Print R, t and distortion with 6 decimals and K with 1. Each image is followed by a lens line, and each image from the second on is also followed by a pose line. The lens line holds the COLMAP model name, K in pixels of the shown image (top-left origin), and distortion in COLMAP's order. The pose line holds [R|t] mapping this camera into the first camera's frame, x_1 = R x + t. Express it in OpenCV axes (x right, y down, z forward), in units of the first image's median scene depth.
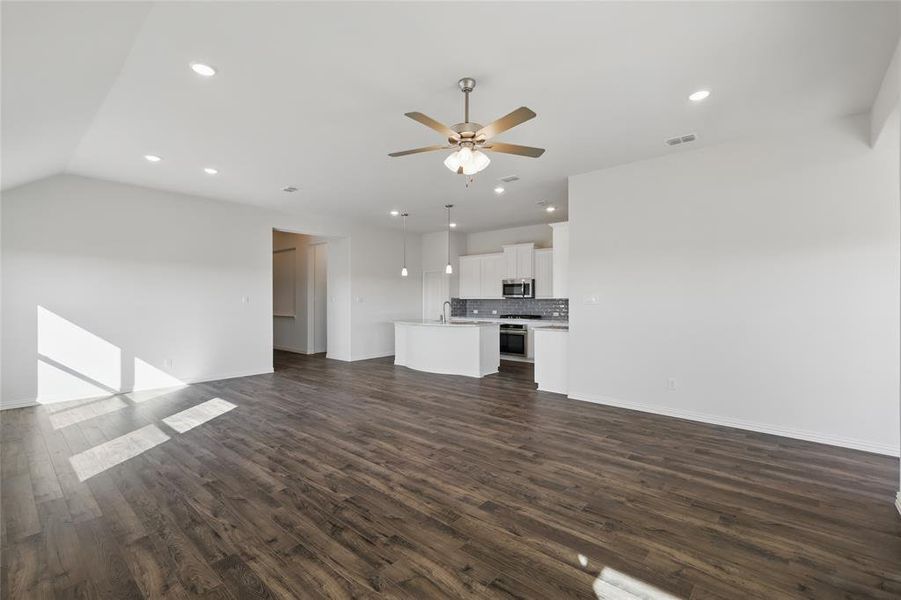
lens RADIAL K [[394.3, 0, 449.5], [0, 394.3, 293.3], [0, 0, 1]] dist [0.003907, -0.000270]
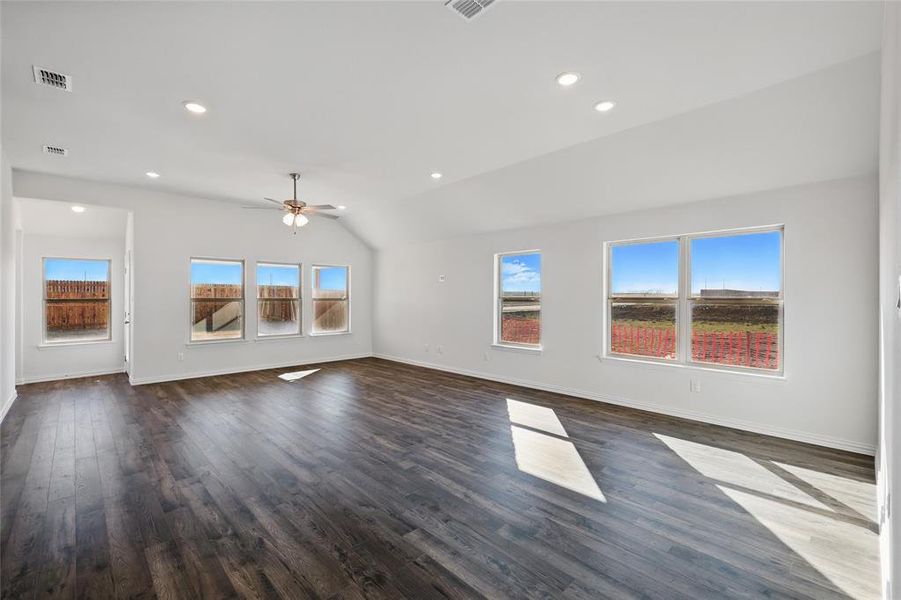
lens RADIAL K [[394.3, 0, 453.1], [0, 394.3, 296.0], [0, 0, 1]] dist [0.003907, -0.000270]
pose [[-0.996361, 0.002721, 0.085184, -0.303594], [0.001136, 0.999825, -0.018650, 0.015898], [-0.085220, -0.018486, -0.996191, 1.009336]]
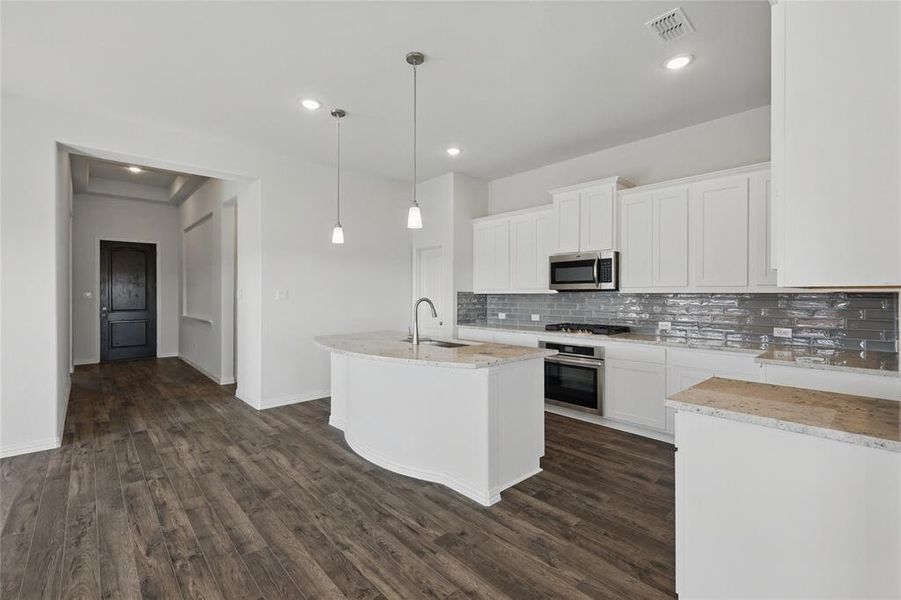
lens RADIAL K [[394.3, 0, 449.3], [0, 394.3, 295.6], [0, 0, 1]] dist [0.003907, -0.000270]
pose [[0.994070, 0.000706, -0.108736, 0.065823], [0.001308, 0.999829, 0.018447, 0.008860], [0.108730, -0.018480, 0.993900, 0.525339]]
